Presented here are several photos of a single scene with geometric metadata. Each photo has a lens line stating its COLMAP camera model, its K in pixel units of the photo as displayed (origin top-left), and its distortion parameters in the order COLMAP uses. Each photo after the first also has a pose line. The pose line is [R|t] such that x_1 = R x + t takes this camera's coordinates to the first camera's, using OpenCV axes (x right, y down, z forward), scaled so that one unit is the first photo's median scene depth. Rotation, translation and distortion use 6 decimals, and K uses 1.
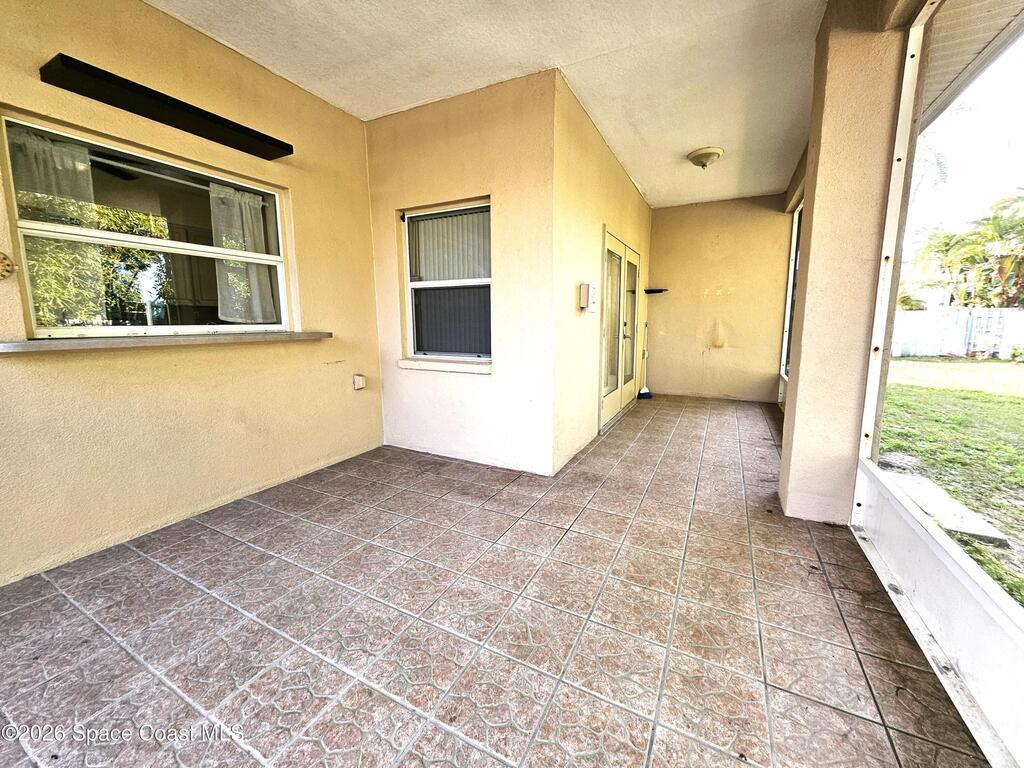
lens RADIAL K [[403.8, 0, 514.0], [0, 403.8, 384.8], [0, 0, 1]] dist [0.005670, -0.000506]
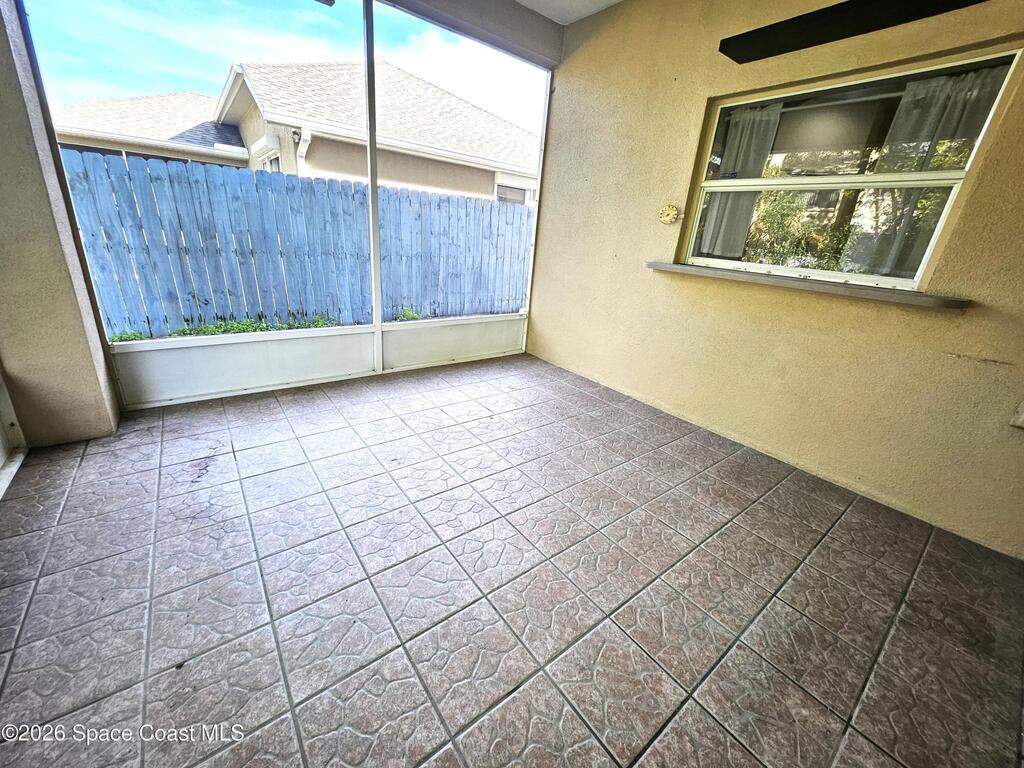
lens RADIAL K [[403.8, 0, 514.2], [0, 403.8, 378.7], [0, 0, 1]] dist [0.005670, -0.000506]
pose [[-0.420630, 0.278098, -0.863558, 0.431471], [-0.221981, 0.891379, 0.395182, -0.151809], [0.879656, 0.357919, -0.313208, 0.873505]]
